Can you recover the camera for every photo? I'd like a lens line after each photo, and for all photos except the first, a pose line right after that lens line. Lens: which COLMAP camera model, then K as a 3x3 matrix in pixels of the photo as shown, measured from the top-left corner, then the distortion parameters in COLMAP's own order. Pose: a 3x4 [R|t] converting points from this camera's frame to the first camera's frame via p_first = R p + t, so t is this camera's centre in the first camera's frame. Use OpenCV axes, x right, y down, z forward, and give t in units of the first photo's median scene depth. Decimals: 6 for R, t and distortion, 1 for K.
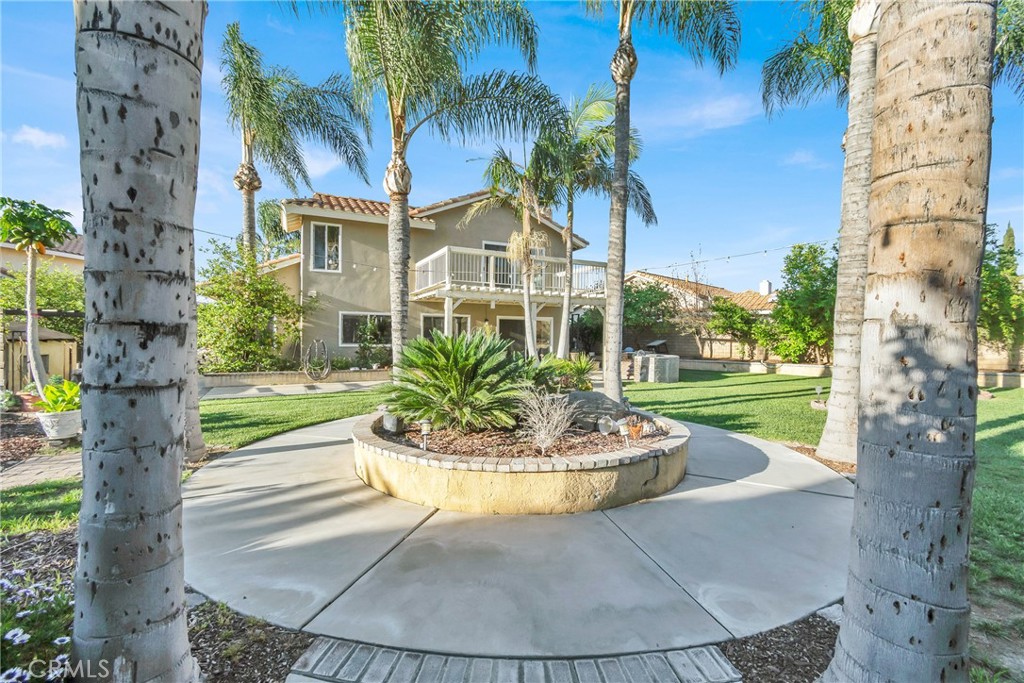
lens RADIAL K [[454.1, 0, 513.4], [0, 454.1, 339.7], [0, 0, 1]] dist [0.002286, 0.000325]
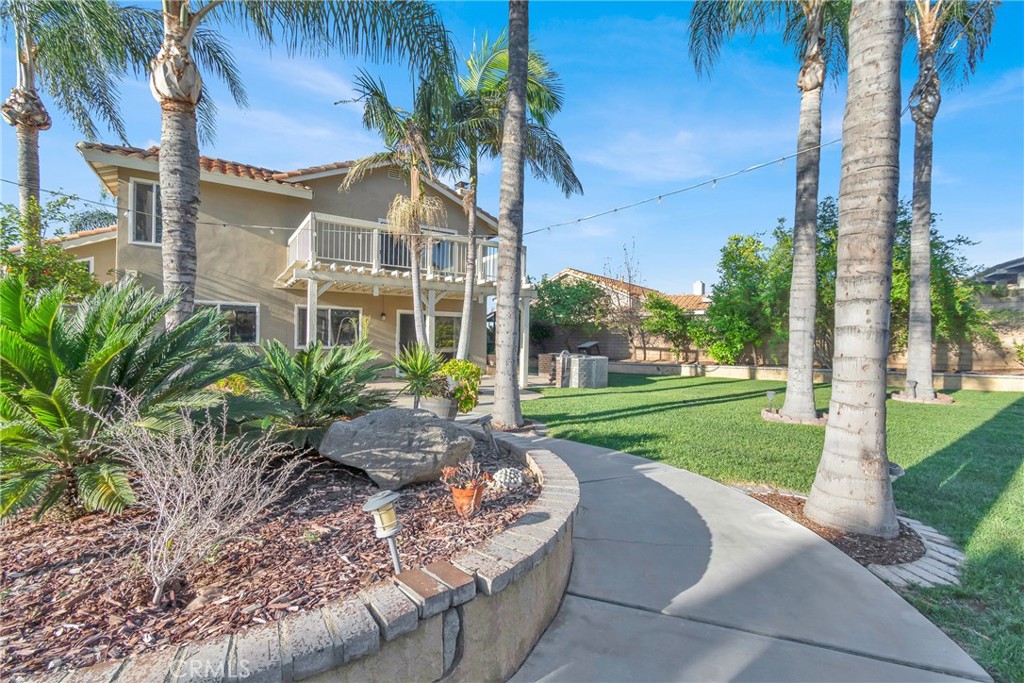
lens RADIAL K [[454.1, 0, 515.1], [0, 454.1, 341.2], [0, 0, 1]] dist [0.002286, 0.000325]
pose [[0.992023, 0.002129, 0.126042, 0.094137], [-0.000783, 0.999942, -0.010725, 0.017300], [-0.126058, 0.010541, 0.991967, 0.192987]]
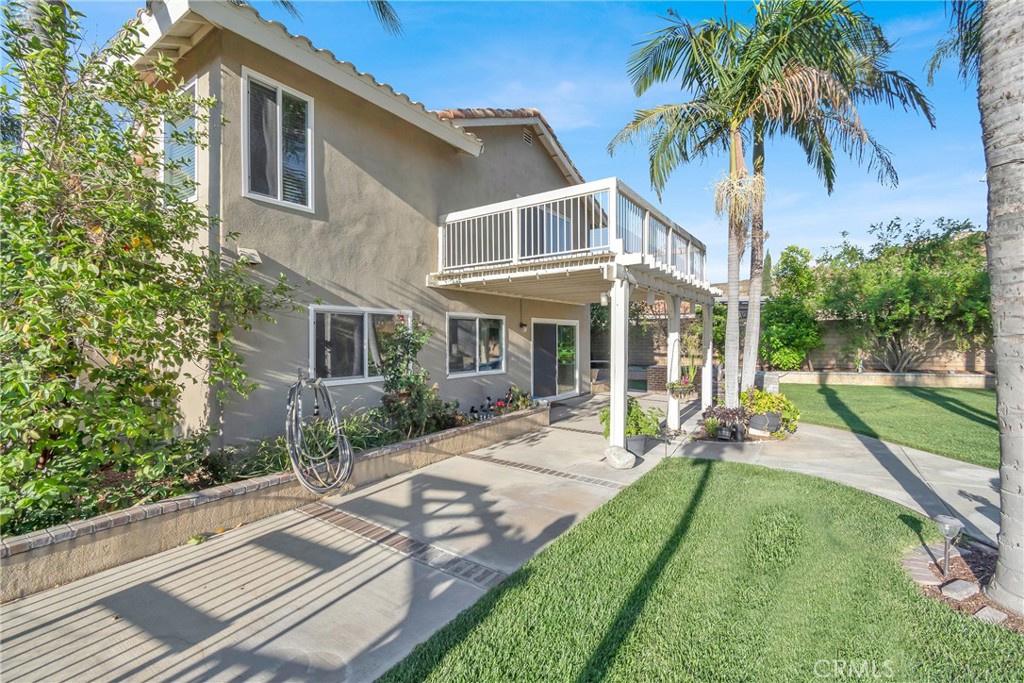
lens RADIAL K [[454.1, 0, 519.7], [0, 454.1, 340.2], [0, 0, 1]] dist [0.002286, 0.000325]
pose [[0.876304, -0.013413, 0.481572, -0.451158], [0.015014, 0.999887, 0.000528, -0.028654], [-0.481524, 0.006768, 0.876407, 0.585816]]
